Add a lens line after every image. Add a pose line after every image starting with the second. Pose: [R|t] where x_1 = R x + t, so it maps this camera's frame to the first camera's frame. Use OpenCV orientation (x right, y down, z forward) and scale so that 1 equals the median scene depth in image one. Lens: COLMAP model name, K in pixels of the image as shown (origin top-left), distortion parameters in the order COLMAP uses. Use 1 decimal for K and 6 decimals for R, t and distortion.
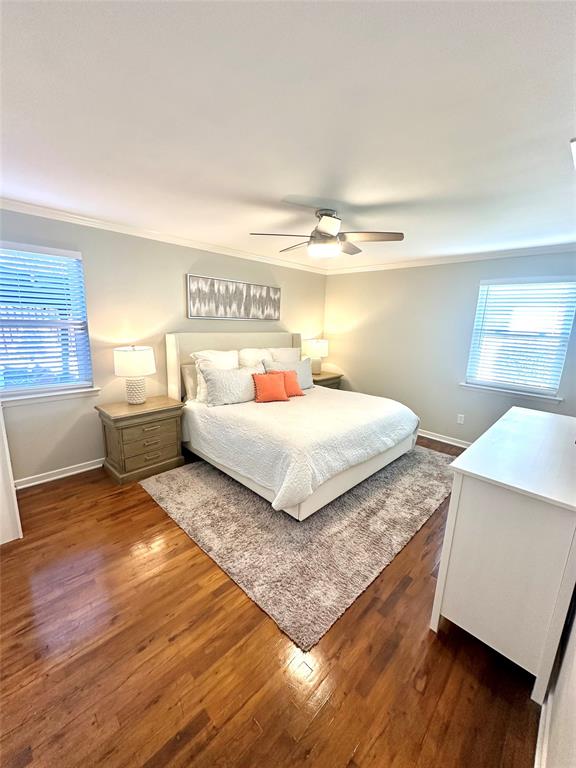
lens RADIAL K [[306.2, 0, 287.5], [0, 306.2, 385.8], [0, 0, 1]] dist [0.000135, 0.000769]
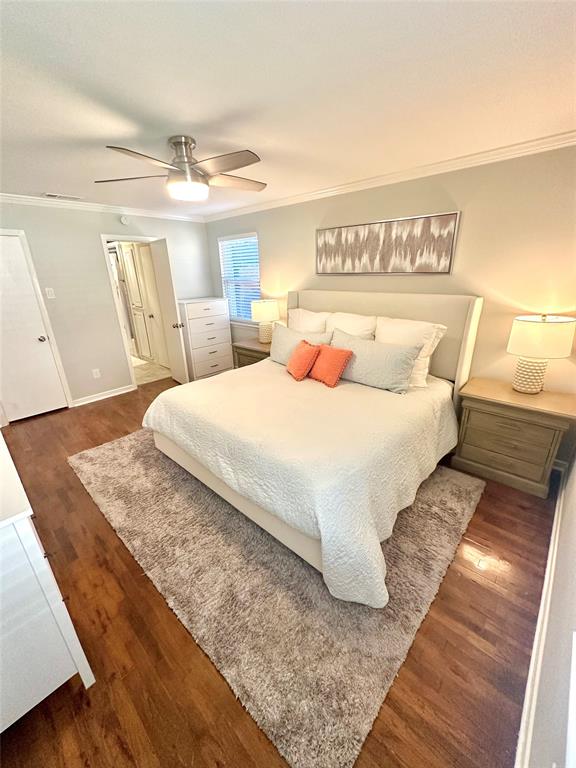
lens RADIAL K [[306.2, 0, 287.6], [0, 306.2, 389.9], [0, 0, 1]] dist [0.000135, 0.000769]
pose [[0.044124, 0.314350, -0.948281, 0.683452], [-0.204558, 0.931937, 0.299414, -0.139333], [0.977859, 0.180768, 0.105424, 0.794383]]
